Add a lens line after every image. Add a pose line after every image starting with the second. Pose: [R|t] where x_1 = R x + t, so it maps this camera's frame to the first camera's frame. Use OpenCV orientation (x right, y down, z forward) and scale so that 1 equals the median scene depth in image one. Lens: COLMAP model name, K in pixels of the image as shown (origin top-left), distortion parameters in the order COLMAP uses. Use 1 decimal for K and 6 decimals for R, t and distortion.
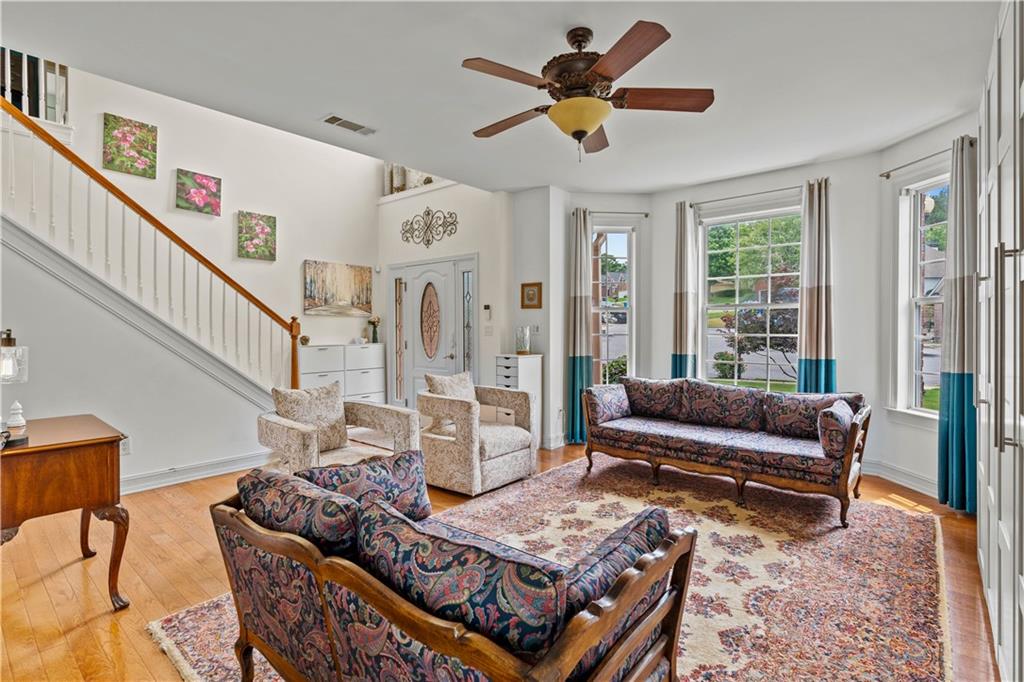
lens RADIAL K [[495.7, 0, 512.0], [0, 495.7, 341.0], [0, 0, 1]] dist [-0.002716, 0.001054]
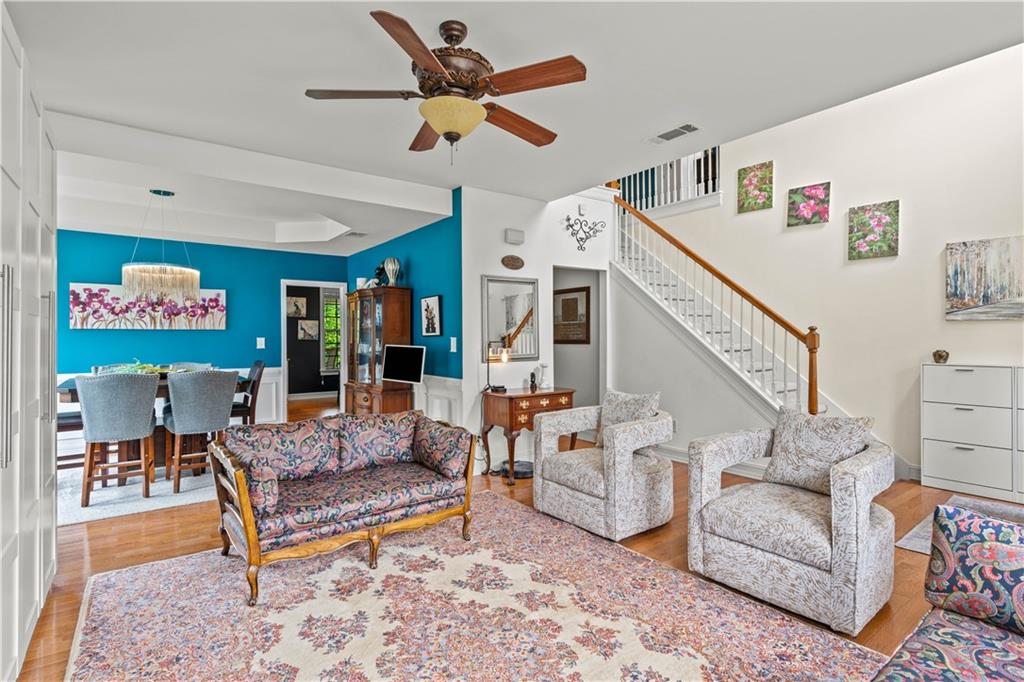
lens RADIAL K [[510.9, 0, 512.0], [0, 510.9, 341.0], [0, 0, 1]] dist [-0.002232, -0.000305]
pose [[-0.223305, 0.007073, -0.974723, 0.501897], [-0.022914, 0.999659, 0.012504, -0.021550], [0.974479, 0.025127, -0.223067, 0.632683]]
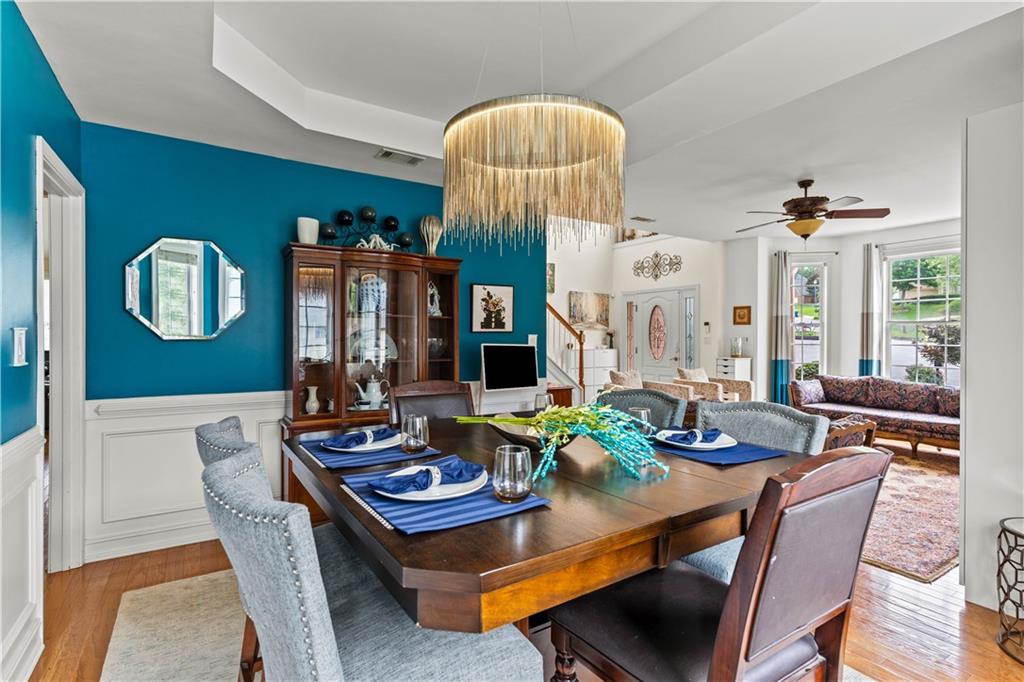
lens RADIAL K [[495.7, 0, 512.0], [0, 495.7, 341.0], [0, 0, 1]] dist [-0.002716, 0.001054]
pose [[0.957793, 0.008718, -0.287328, -0.181968], [-0.014056, 0.999765, -0.016521, 0.012361], [0.287117, 0.019862, 0.957690, -0.521618]]
